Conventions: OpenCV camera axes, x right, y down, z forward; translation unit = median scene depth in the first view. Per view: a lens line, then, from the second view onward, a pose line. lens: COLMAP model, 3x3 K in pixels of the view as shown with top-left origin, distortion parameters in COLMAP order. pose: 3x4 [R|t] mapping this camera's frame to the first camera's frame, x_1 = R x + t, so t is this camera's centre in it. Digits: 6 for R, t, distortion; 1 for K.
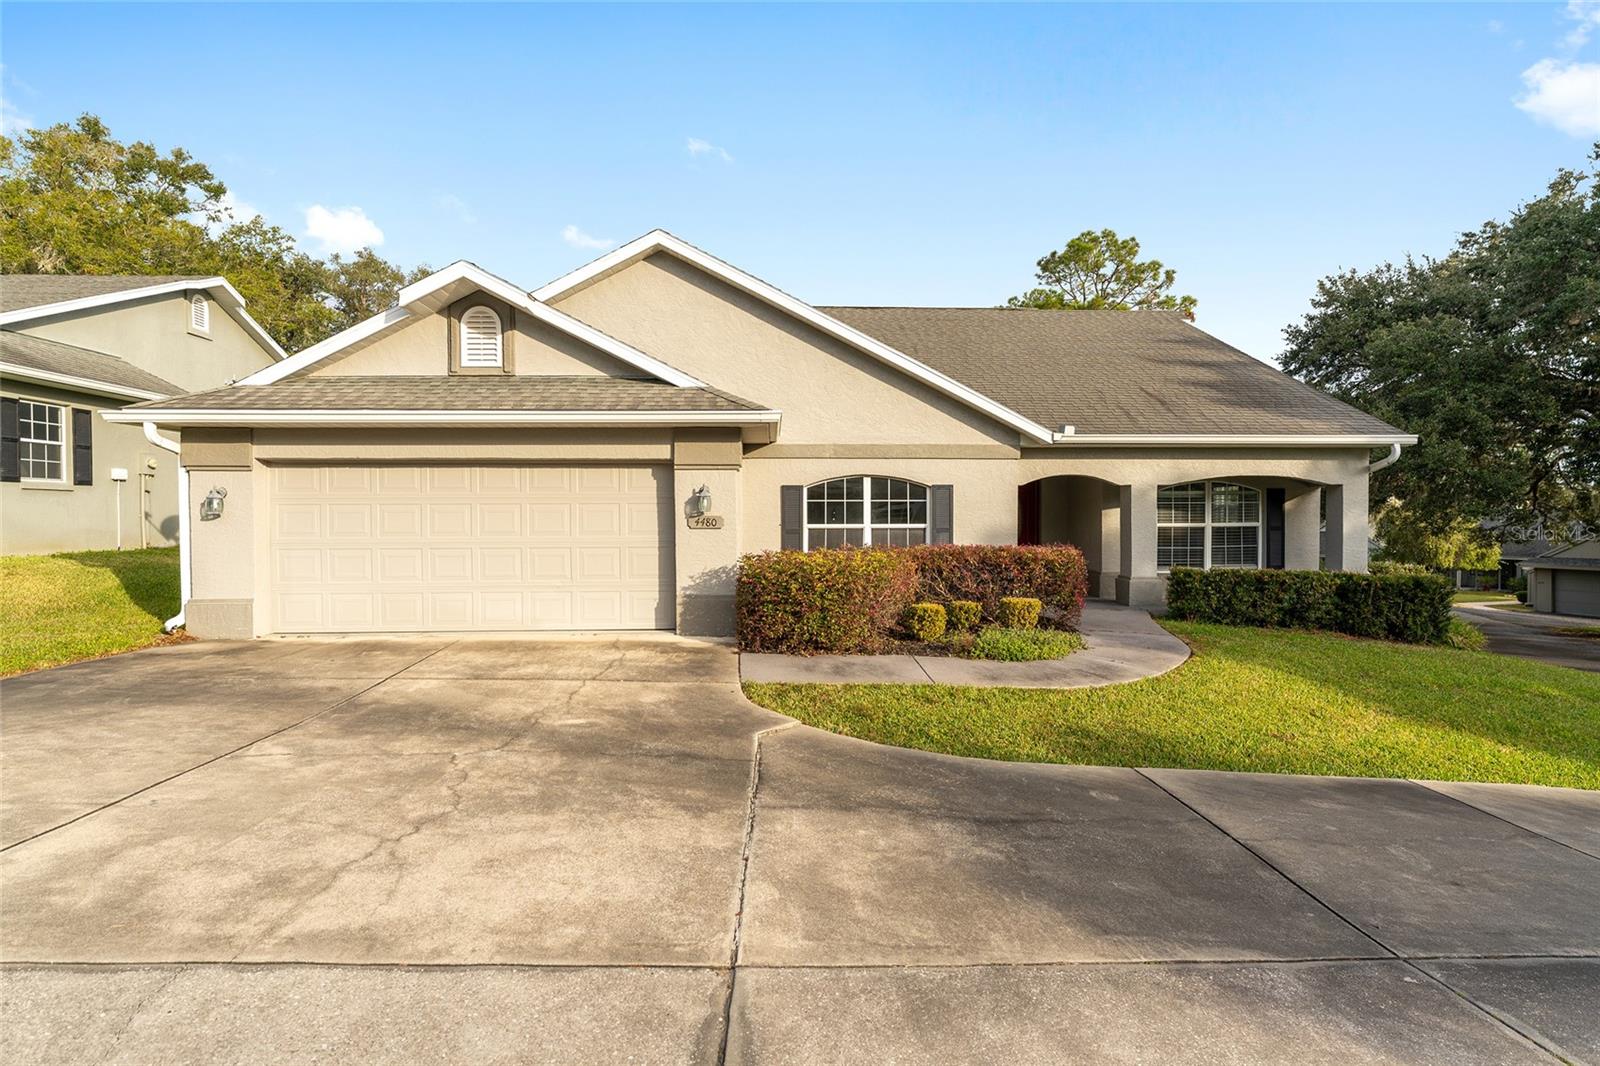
lens RADIAL K [[811.7, 0, 798.5], [0, 811.7, 531.4], [0, 0, 1]] dist [-0.003364, -0.000123]
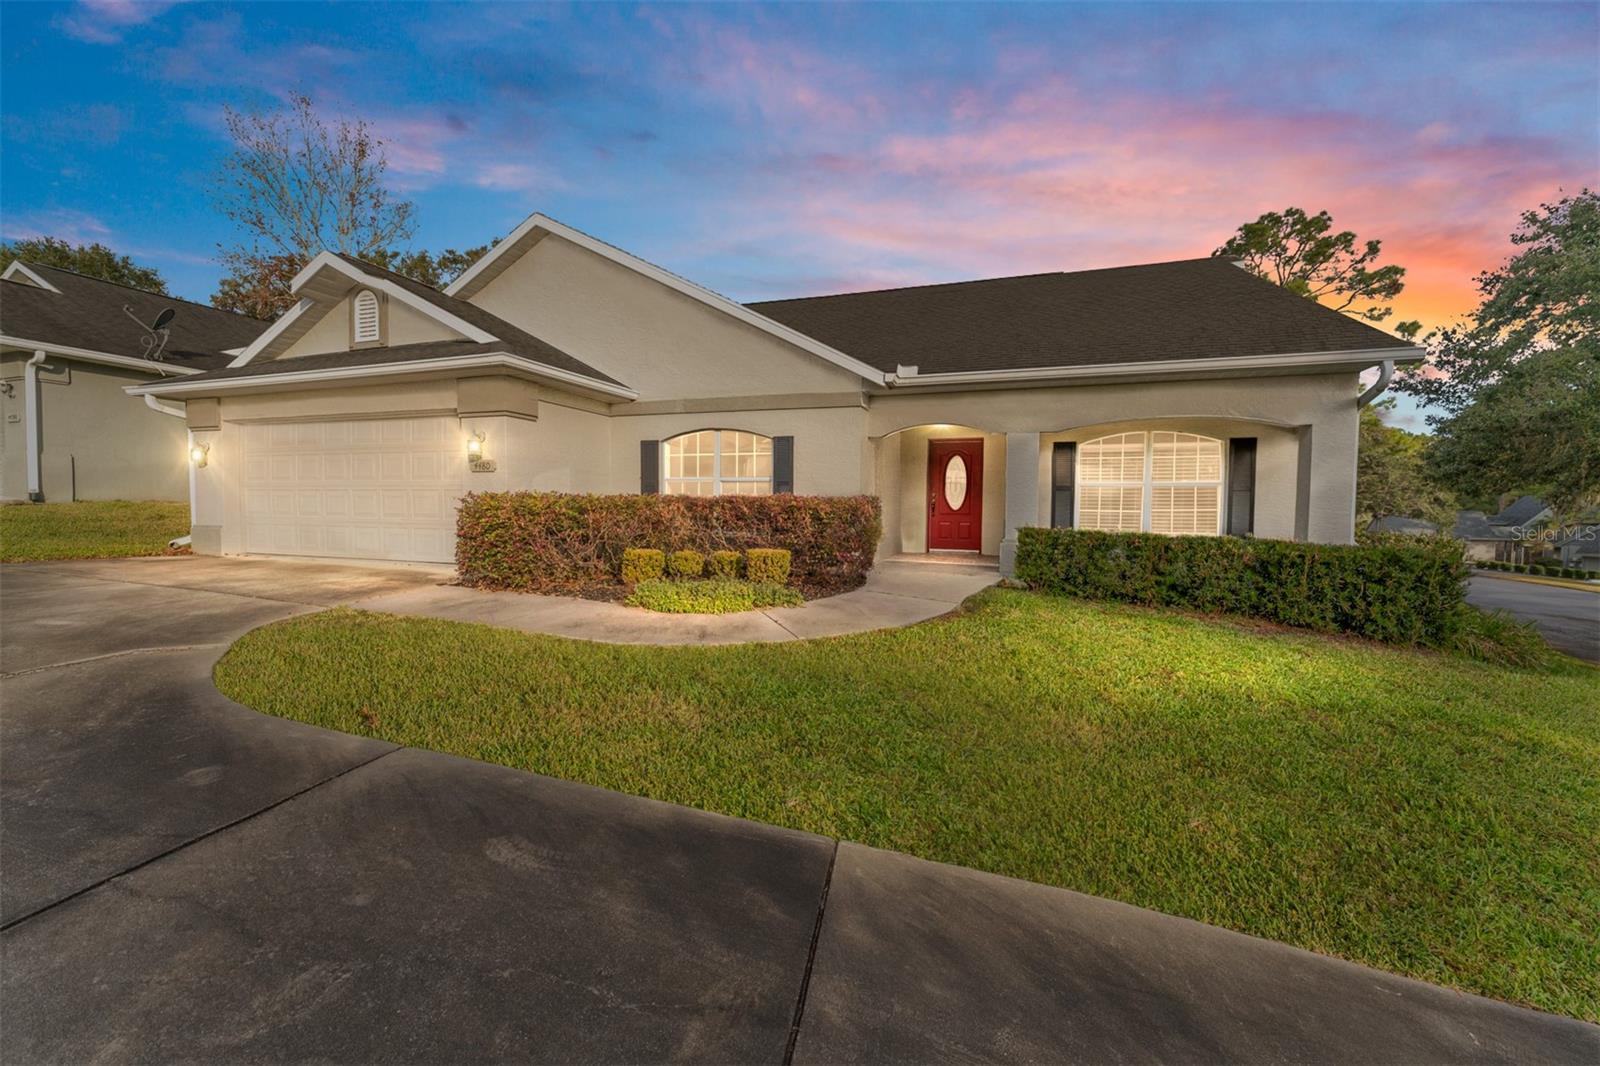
lens RADIAL K [[630.7, 0, 801.1], [0, 630.7, 531.3], [0, 0, 1]] dist [0.000361, 0.000039]
pose [[0.929049, 0.027230, -0.368953, 0.486483], [-0.021034, 0.999562, 0.020806, 0.040323], [0.369358, -0.011569, 0.929215, 0.311439]]
